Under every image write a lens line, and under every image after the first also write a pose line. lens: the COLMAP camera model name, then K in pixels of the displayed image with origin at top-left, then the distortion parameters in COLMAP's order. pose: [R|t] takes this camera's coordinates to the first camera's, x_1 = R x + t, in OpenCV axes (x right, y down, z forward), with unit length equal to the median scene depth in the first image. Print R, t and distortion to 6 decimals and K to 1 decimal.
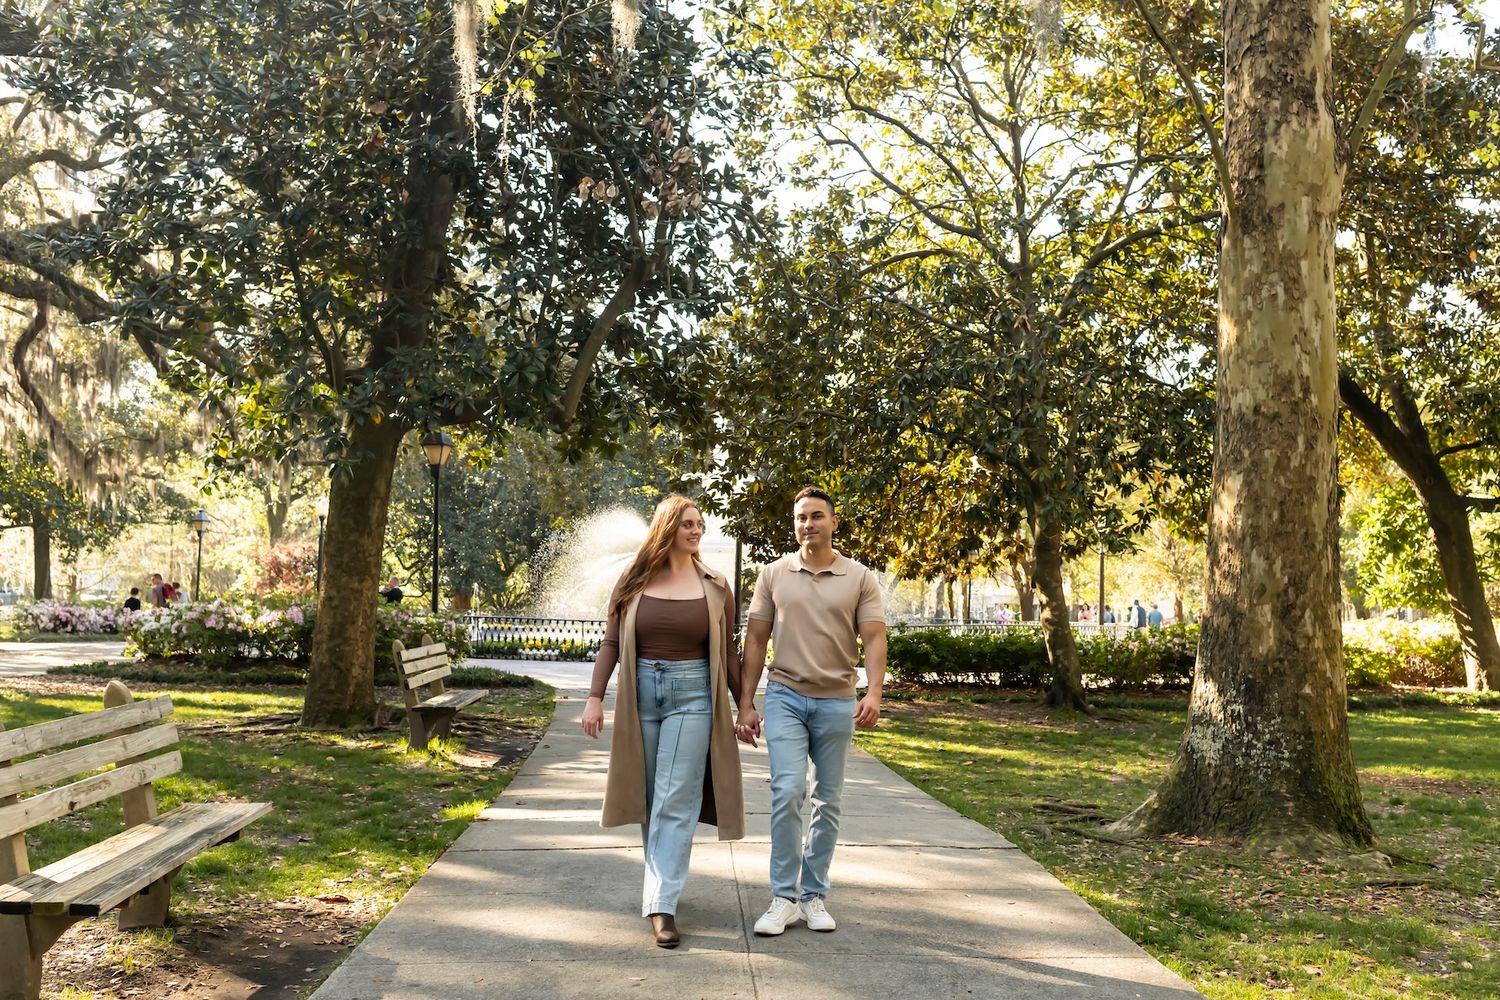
lens RADIAL K [[1489.8, 0, 696.7], [0, 1489.8, 553.8], [0, 0, 1]] dist [0.016624, -0.001663]
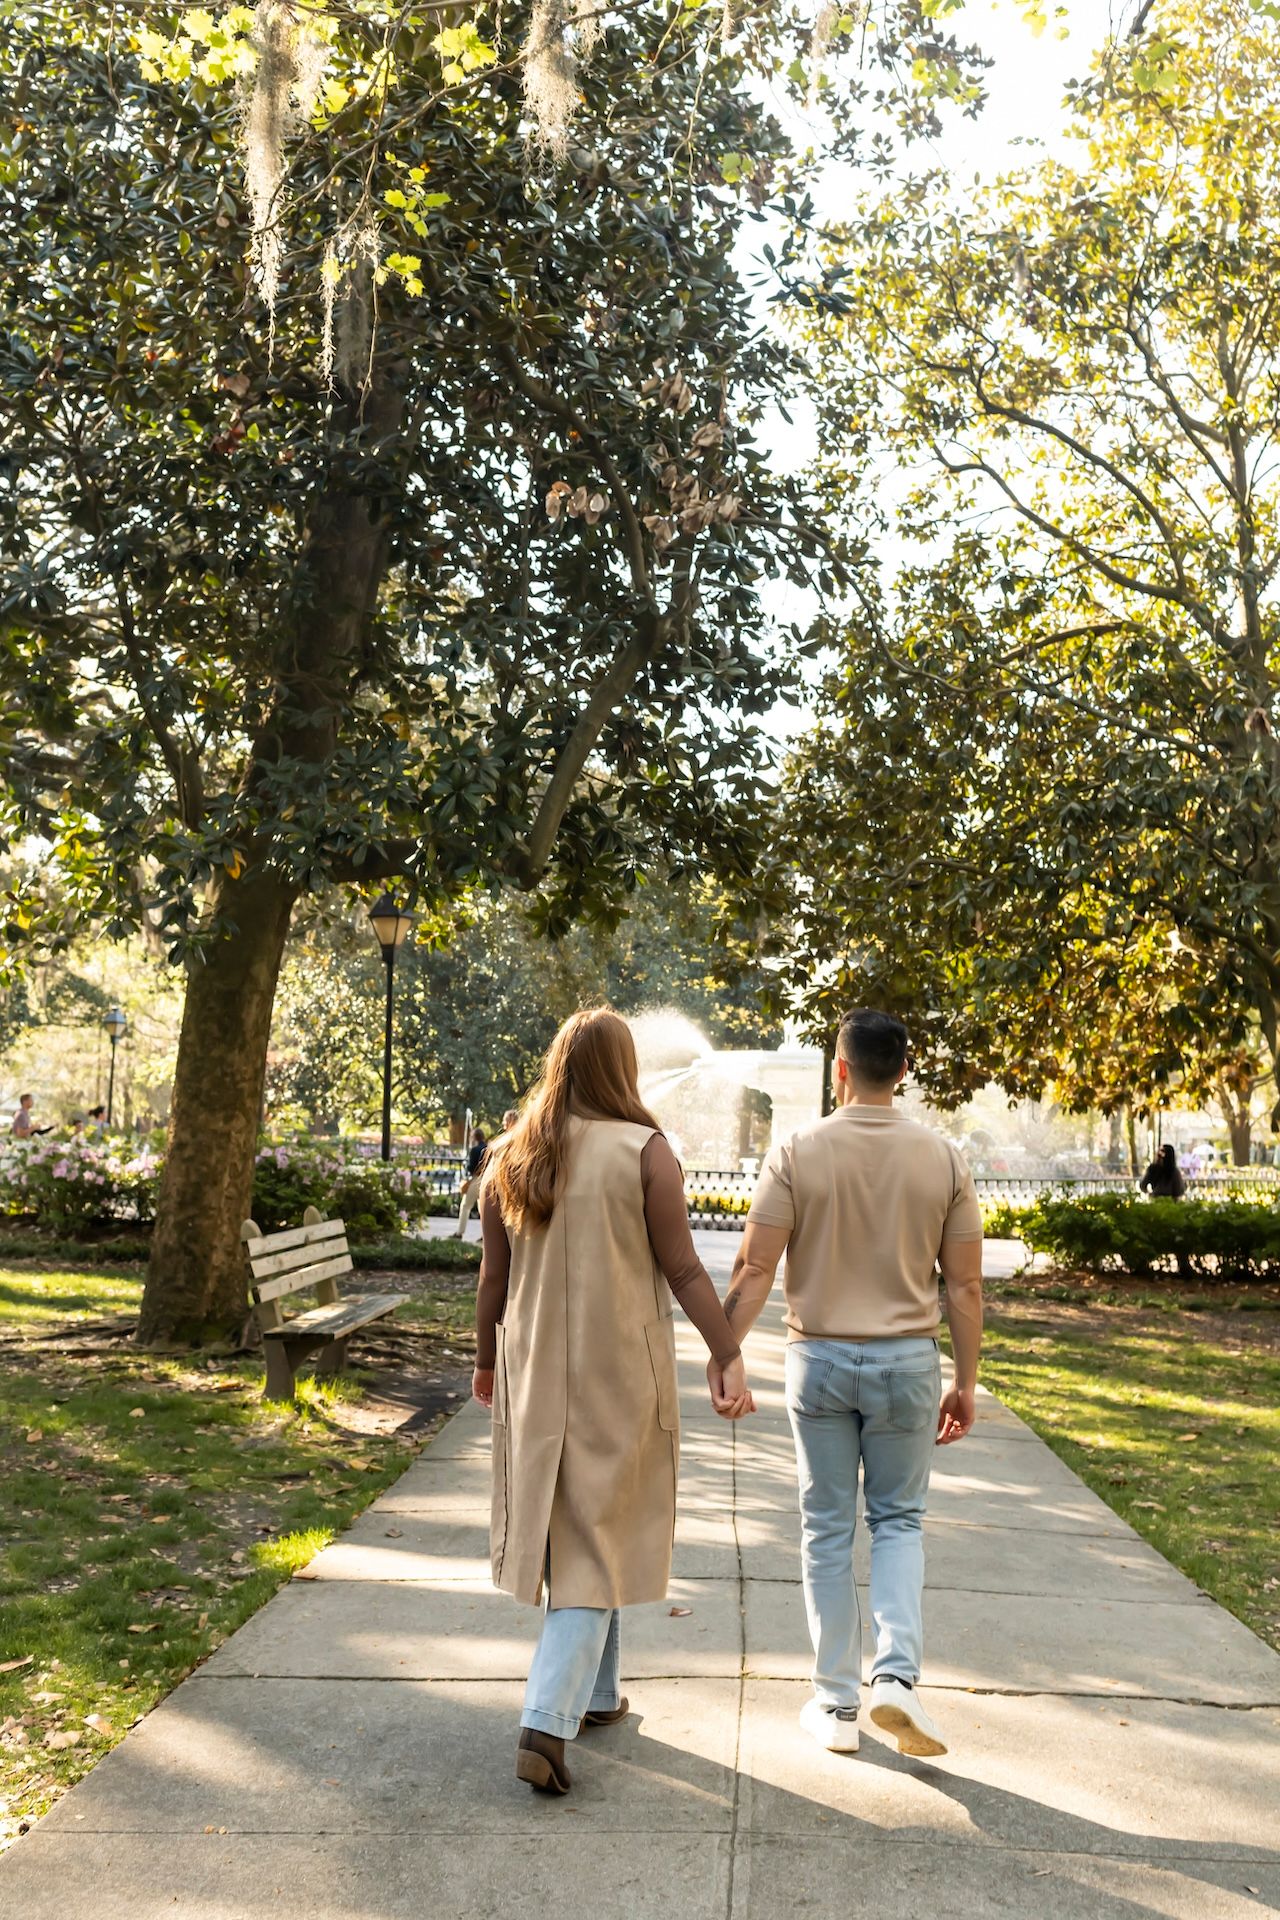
lens RADIAL K [[1906.9, 0, 640.0], [0, 1906.9, 960.0], [0, 0, 1]] dist [0.016624, -0.001663]
pose [[0.996840, -0.000183, -0.079431, 0.016098], [-0.004164, 0.998502, -0.054556, -0.004884], [0.079322, 0.054715, 0.995346, 0.140336]]
